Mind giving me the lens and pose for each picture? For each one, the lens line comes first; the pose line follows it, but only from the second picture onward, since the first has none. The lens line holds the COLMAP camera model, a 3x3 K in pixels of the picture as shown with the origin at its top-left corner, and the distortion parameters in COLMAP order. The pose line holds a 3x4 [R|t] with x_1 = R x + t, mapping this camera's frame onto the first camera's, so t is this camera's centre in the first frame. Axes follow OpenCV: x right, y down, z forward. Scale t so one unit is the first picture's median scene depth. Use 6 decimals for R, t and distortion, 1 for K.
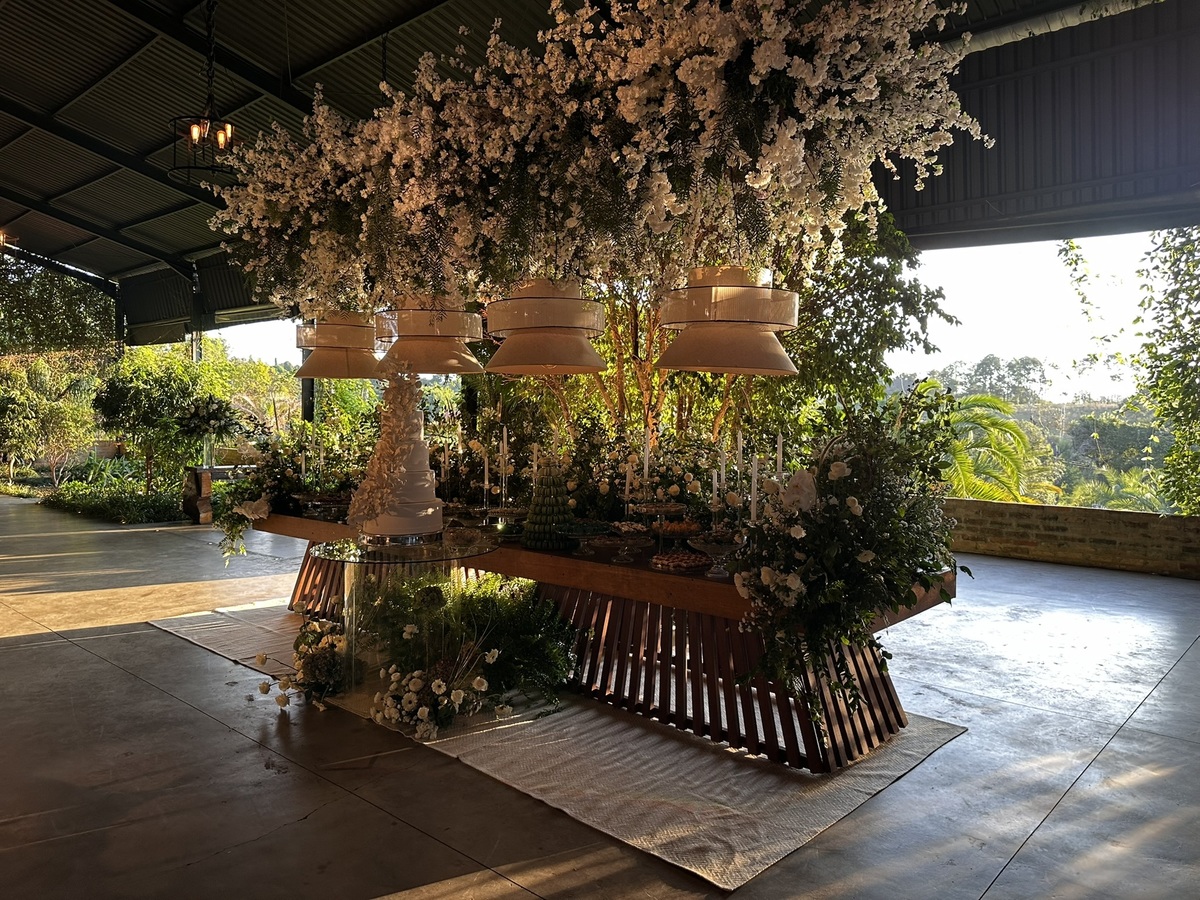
lens RADIAL K [[838.1, 0, 595.6], [0, 838.1, 443.7], [0, 0, 1]] dist [0.051023, -0.051932]
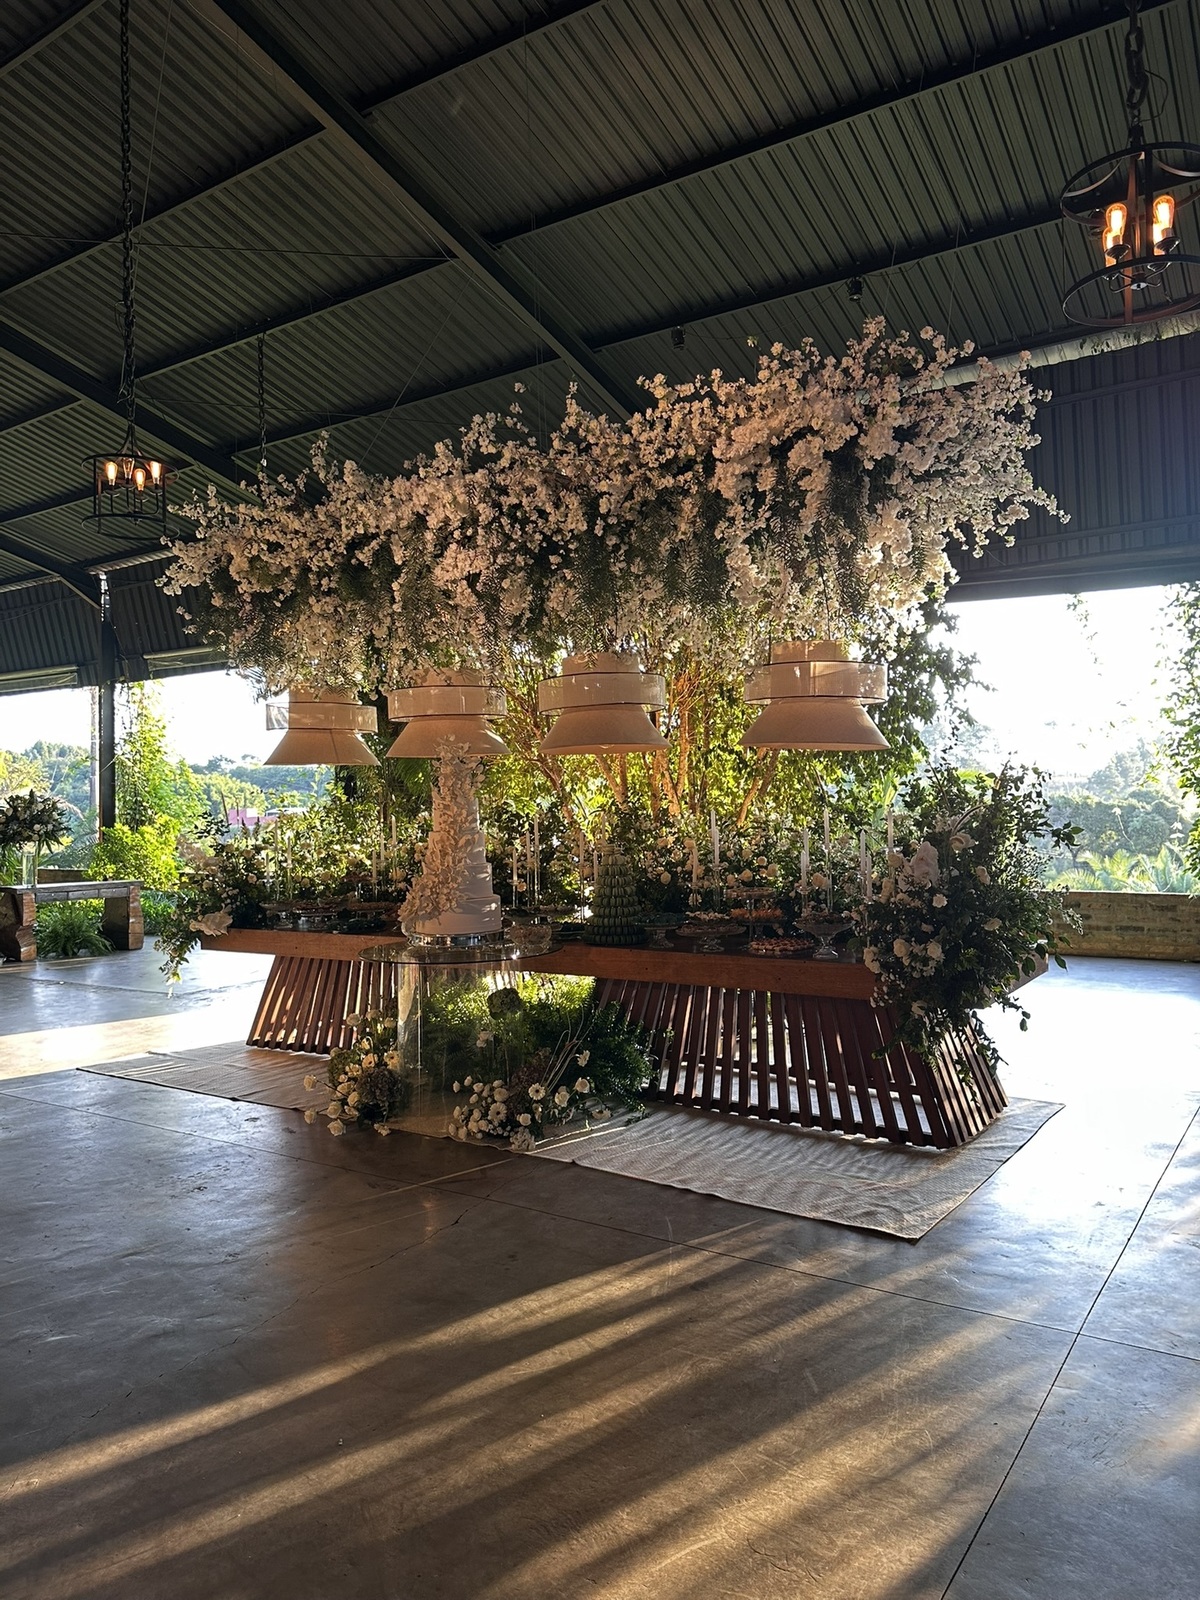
lens RADIAL K [[1117.5, 0, 594.6], [0, 1117.5, 804.3], [0, 0, 1]] dist [0.051023, -0.051932]
pose [[0.989876, -0.026432, 0.139449, -0.263733], [0.031514, 0.998912, -0.034362, 0.014522], [-0.138390, 0.038409, 0.989633, -0.224908]]
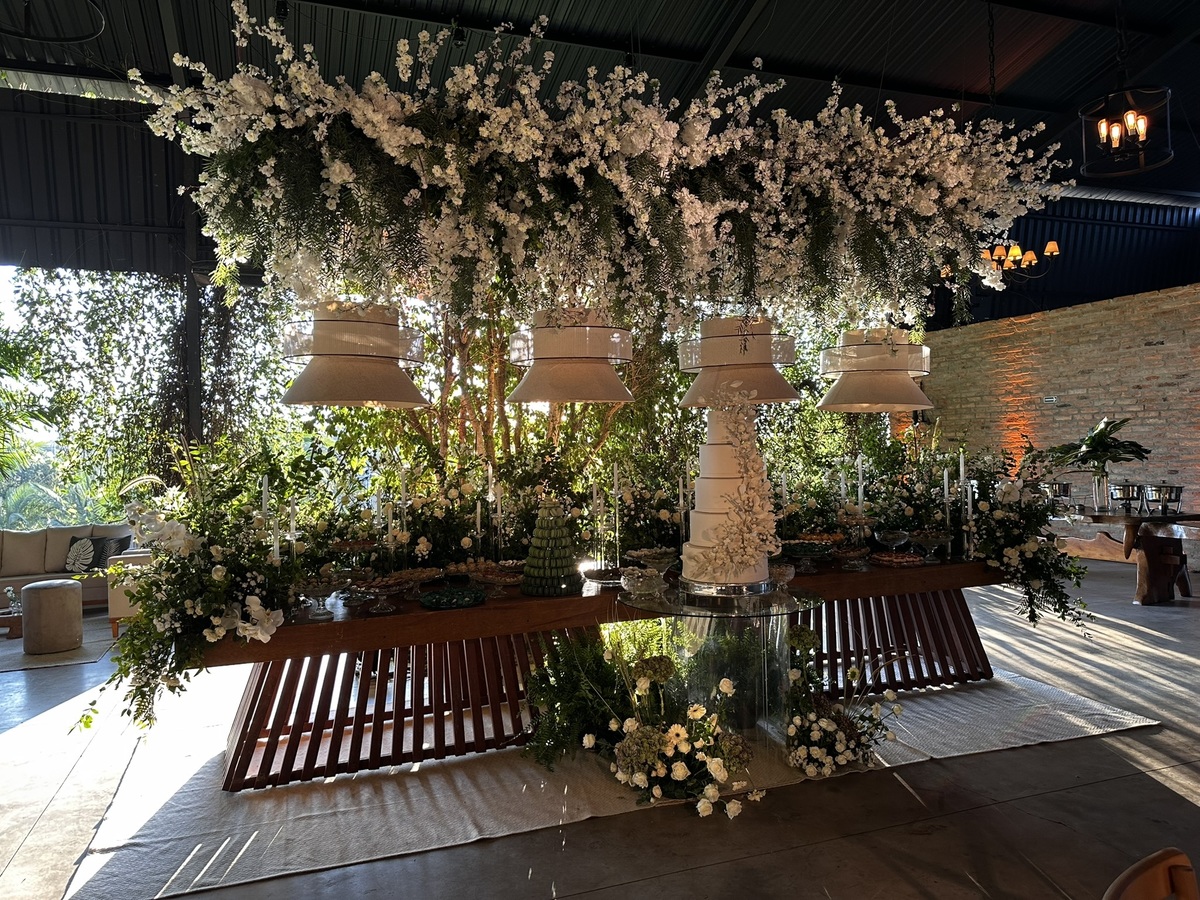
lens RADIAL K [[838.1, 0, 601.3], [0, 838.1, 446.7], [0, 0, 1]] dist [0.051023, -0.051932]
pose [[0.486861, -0.020626, 0.873236, -1.139437], [0.055919, 0.998406, -0.007595, -0.038793], [-0.871688, 0.052528, 0.487239, 0.714273]]
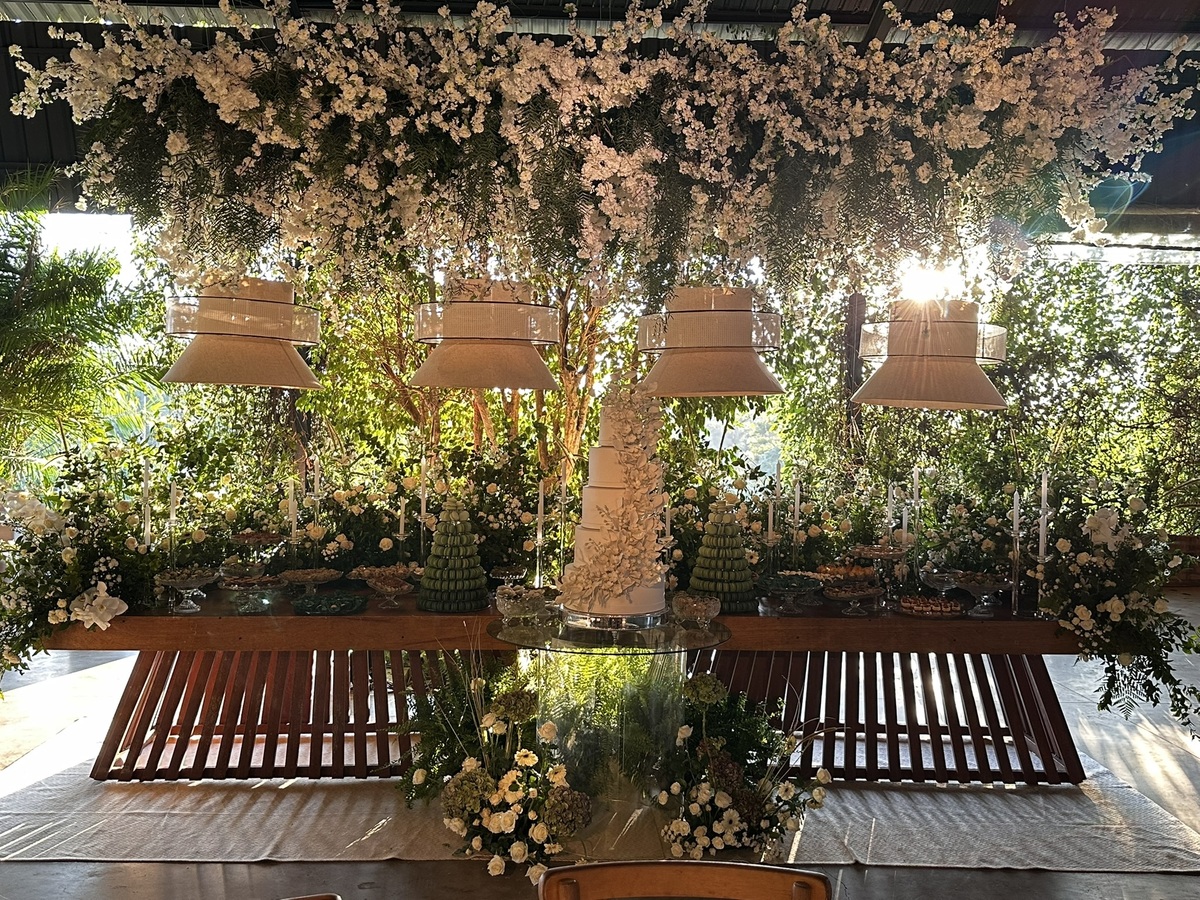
lens RADIAL K [[1113.4, 0, 598.0], [0, 1113.4, 447.3], [0, 0, 1]] dist [0.042945, 0.000000]
pose [[0.731700, -0.010986, 0.681538, -0.963429], [0.012441, 0.999919, 0.002761, -0.043688], [-0.681513, 0.006459, 0.731778, 0.303554]]
